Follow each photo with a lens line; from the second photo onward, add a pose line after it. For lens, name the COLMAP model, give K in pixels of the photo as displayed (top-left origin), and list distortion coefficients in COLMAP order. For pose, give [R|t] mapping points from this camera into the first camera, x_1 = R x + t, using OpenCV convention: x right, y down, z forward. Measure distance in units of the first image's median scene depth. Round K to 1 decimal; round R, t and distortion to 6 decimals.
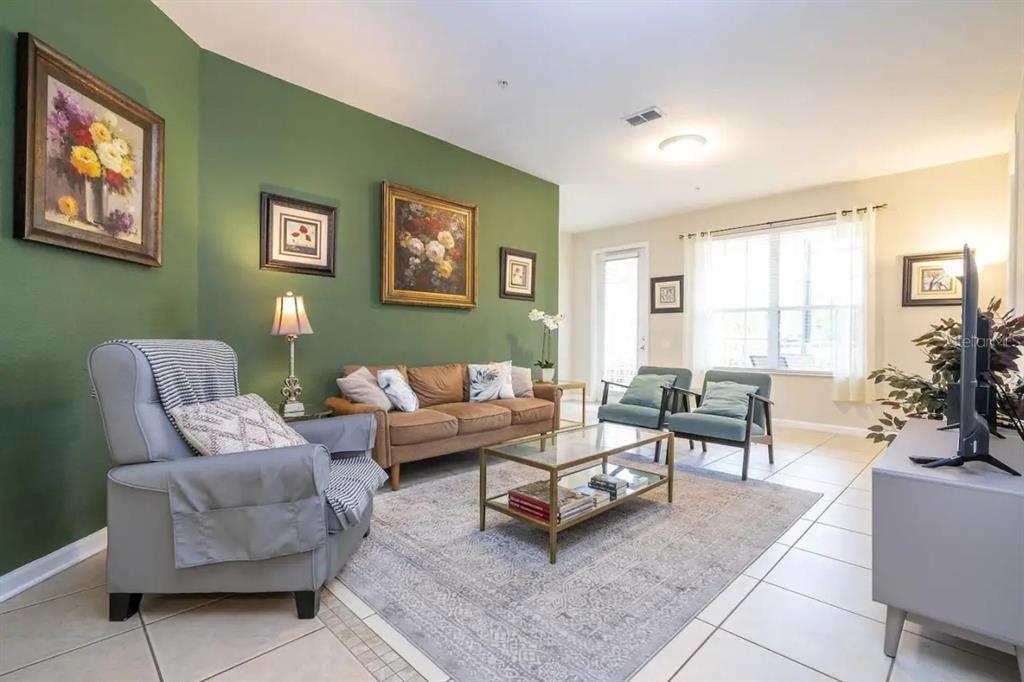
lens RADIAL K [[462.4, 0, 514.0], [0, 462.4, 339.0], [0, 0, 1]] dist [0.002479, 0.000219]
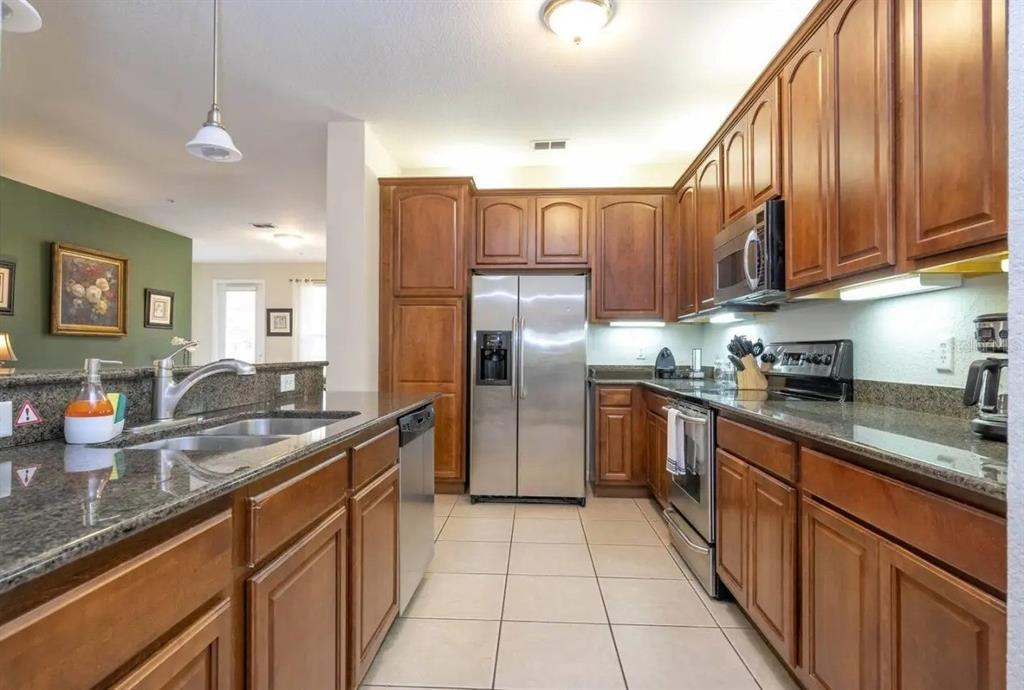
lens RADIAL K [[523.9, 0, 508.6], [0, 523.9, 343.0], [0, 0, 1]] dist [0.001932, 0.000143]
pose [[0.748718, 0.004347, 0.662875, -0.240360], [0.003209, 0.999943, -0.010182, -0.027526], [-0.662881, 0.009751, 0.748661, -0.772827]]
